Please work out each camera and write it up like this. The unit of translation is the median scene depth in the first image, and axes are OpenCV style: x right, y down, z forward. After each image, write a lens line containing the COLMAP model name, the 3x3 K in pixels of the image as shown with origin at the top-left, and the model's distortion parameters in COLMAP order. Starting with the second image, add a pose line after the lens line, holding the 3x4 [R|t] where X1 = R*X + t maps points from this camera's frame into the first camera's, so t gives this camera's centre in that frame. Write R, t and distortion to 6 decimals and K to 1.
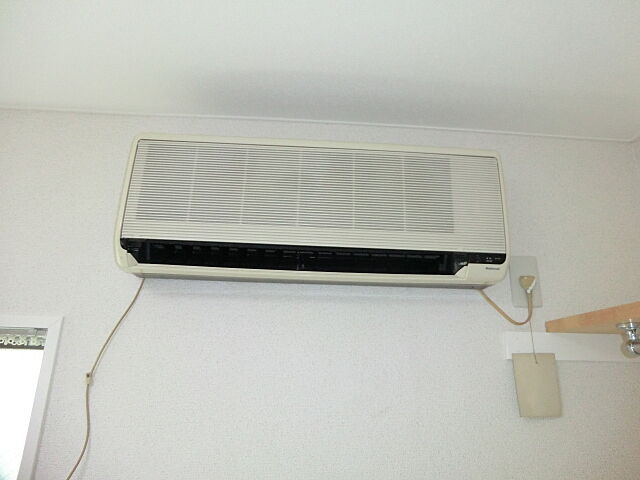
lens RADIAL K [[466.6, 0, 334.1], [0, 466.6, 227.8], [0, 0, 1]] dist [-0.113972, 0.136454]
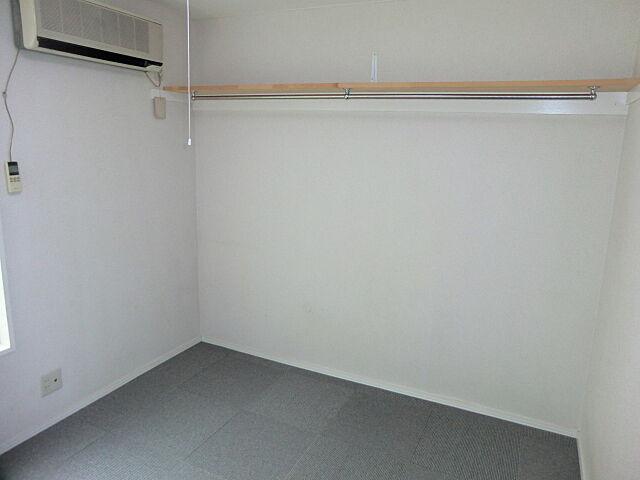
lens RADIAL K [[466.6, 0, 334.1], [0, 466.6, 227.8], [0, 0, 1]] dist [-0.113972, 0.136454]
pose [[0.463361, -0.173700, 0.868979, -1.763100], [-0.279287, 0.902003, 0.329224, -0.251085], [-0.841008, -0.395244, 0.369441, -1.364828]]
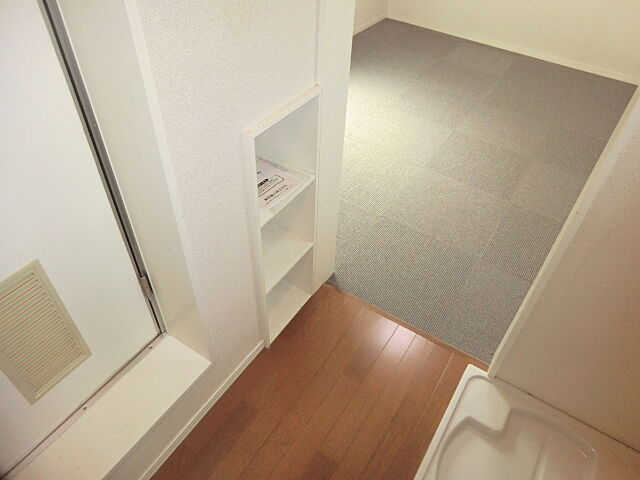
lens RADIAL K [[460.0, 0, 322.5], [0, 460.0, 232.1], [0, 0, 1]] dist [-0.105645, 0.071028]
pose [[0.594210, -0.555823, 0.581356, -3.440853], [-0.259102, 0.551987, 0.792576, -0.156495], [-0.761433, -0.621587, 0.183982, -1.157572]]
